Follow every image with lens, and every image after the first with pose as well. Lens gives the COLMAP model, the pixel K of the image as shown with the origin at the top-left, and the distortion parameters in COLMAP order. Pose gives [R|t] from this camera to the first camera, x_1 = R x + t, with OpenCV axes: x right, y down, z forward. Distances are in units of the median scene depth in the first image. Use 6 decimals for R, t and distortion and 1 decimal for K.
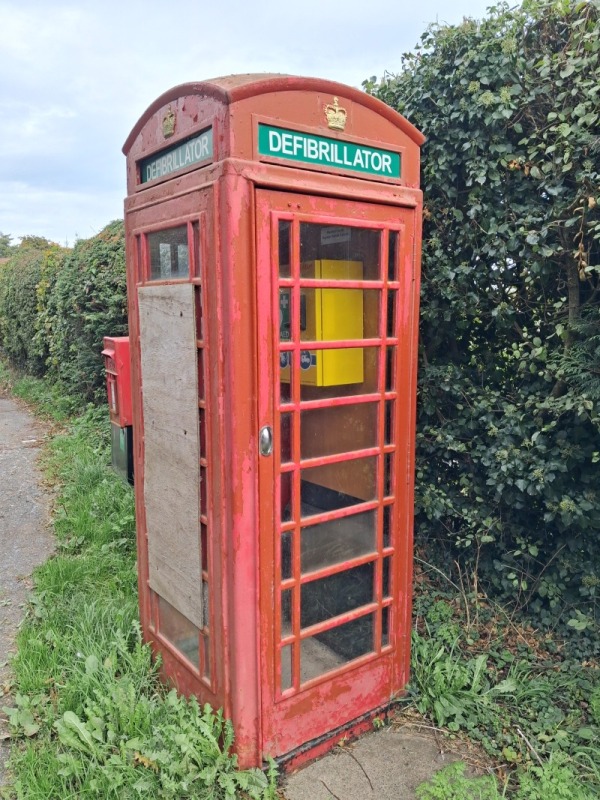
lens RADIAL K [[626.7, 0, 300.0], [0, 626.7, 400.0], [0, 0, 1]] dist [-0.005820, -0.009530]
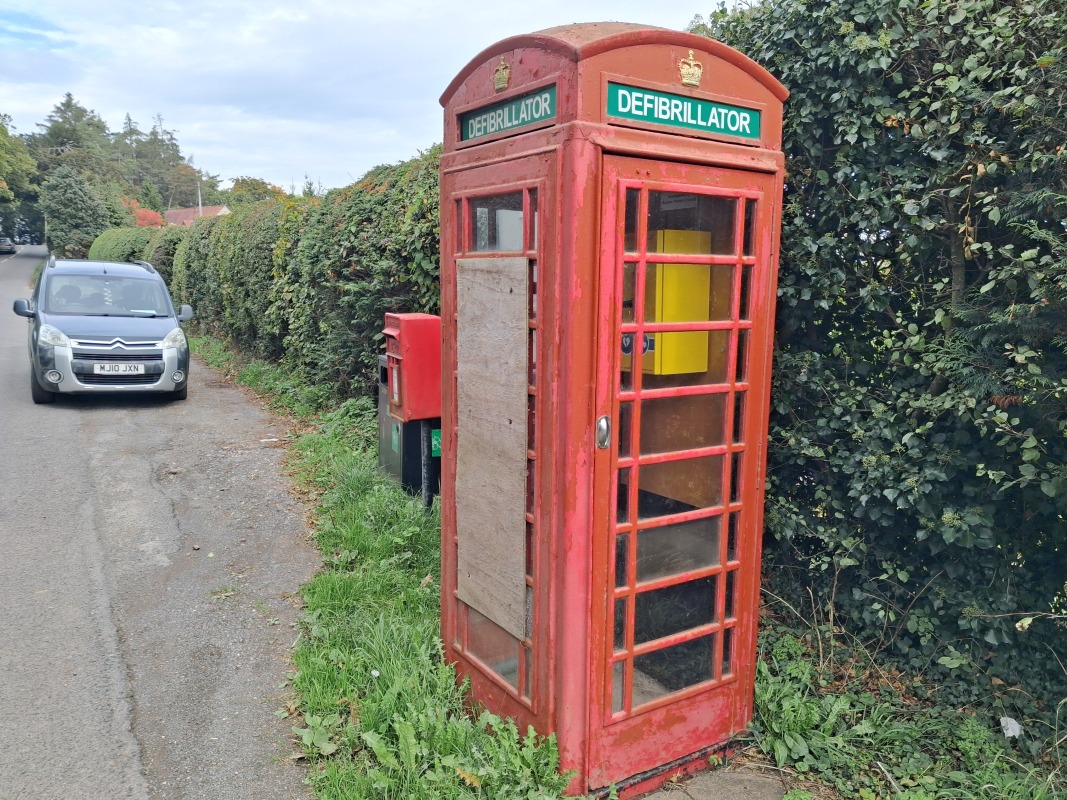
lens RADIAL K [[835.9, 0, 555.8], [0, 835.9, 408.7], [0, 0, 1]] dist [-0.005820, -0.009530]
pose [[0.998673, 0.025558, -0.044719, -0.057310], [-0.025145, 0.999636, 0.009768, 0.017484], [0.044953, -0.008630, 0.998952, -0.167996]]
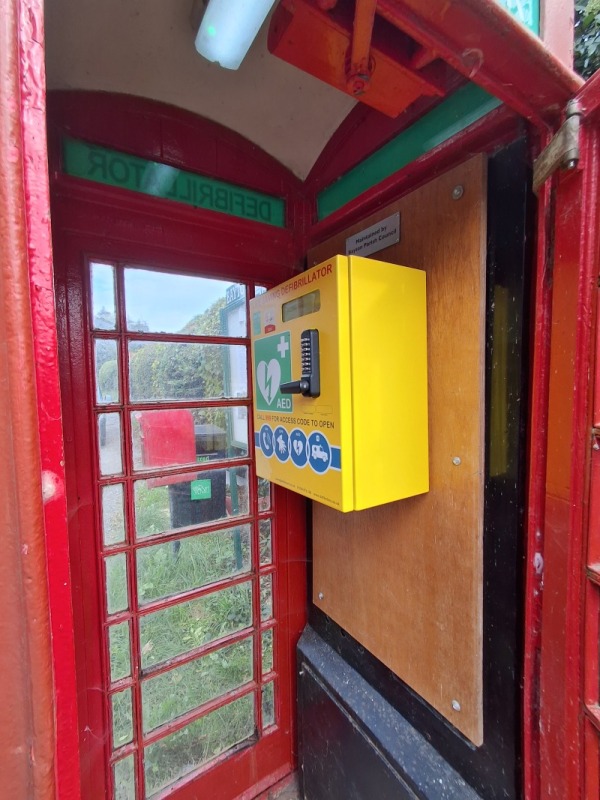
lens RADIAL K [[363.8, 0, 300.0], [0, 363.8, 400.0], [0, 0, 1]] dist [-0.000069, -0.000004]
pose [[0.996535, -0.007573, -0.082832, 0.018154], [0.000494, 0.996368, -0.085153, -0.085588], [0.083176, 0.084817, 0.992919, 0.719457]]
